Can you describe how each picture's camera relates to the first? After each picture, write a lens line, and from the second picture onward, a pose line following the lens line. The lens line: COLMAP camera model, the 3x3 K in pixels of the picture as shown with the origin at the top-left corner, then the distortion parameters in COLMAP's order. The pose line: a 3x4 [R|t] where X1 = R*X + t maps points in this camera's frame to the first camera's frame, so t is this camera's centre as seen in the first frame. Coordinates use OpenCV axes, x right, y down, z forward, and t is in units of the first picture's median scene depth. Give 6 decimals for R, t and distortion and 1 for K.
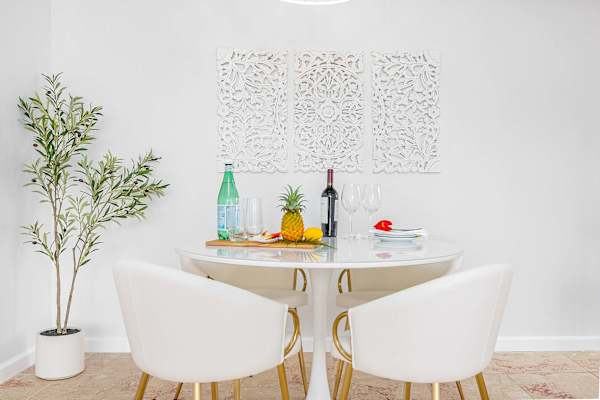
lens RADIAL K [[514.7, 0, 300.0], [0, 514.7, 200.0], [0, 0, 1]] dist [0.003135, -0.001032]
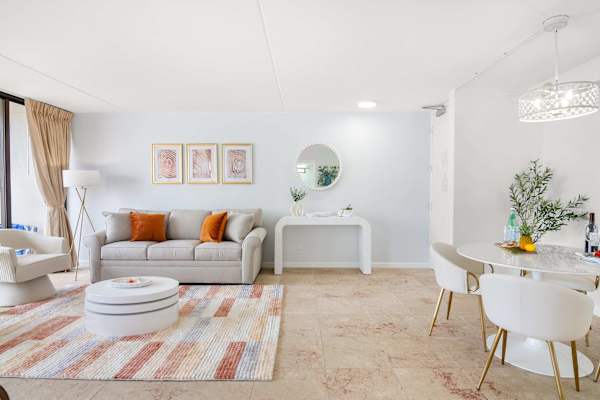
lens RADIAL K [[308.8, 0, 300.0], [0, 308.8, 200.0], [0, 0, 1]] dist [-0.021124, -0.000657]
pose [[-0.072553, 0.011275, -0.997301, 0.806239], [-0.016964, 0.999777, 0.012537, -0.074554], [0.997220, 0.017828, -0.072345, 0.115925]]
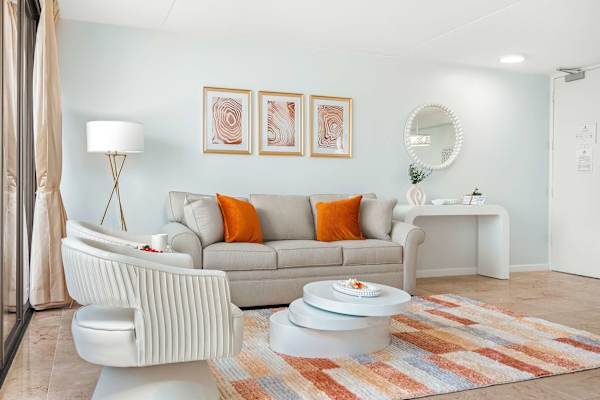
lens RADIAL K [[531.1, 0, 290.6], [0, 531.1, 197.3], [0, 0, 1]] dist [-0.005715, -0.010734]
pose [[0.295459, -0.004548, -0.955344, 0.942670], [-0.016275, 0.999820, -0.009793, 0.026974], [0.955217, 0.018442, 0.295332, -1.003387]]
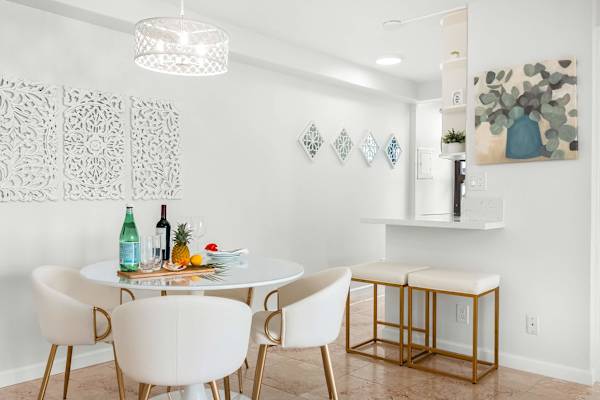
lens RADIAL K [[514.7, 0, 300.0], [0, 514.7, 200.0], [0, 0, 1]] dist [0.003135, -0.001032]
pose [[0.700052, -0.012286, 0.713986, -0.429122], [0.016329, 0.999866, 0.001194, -0.048728], [-0.713905, 0.010823, 0.700159, -0.084942]]
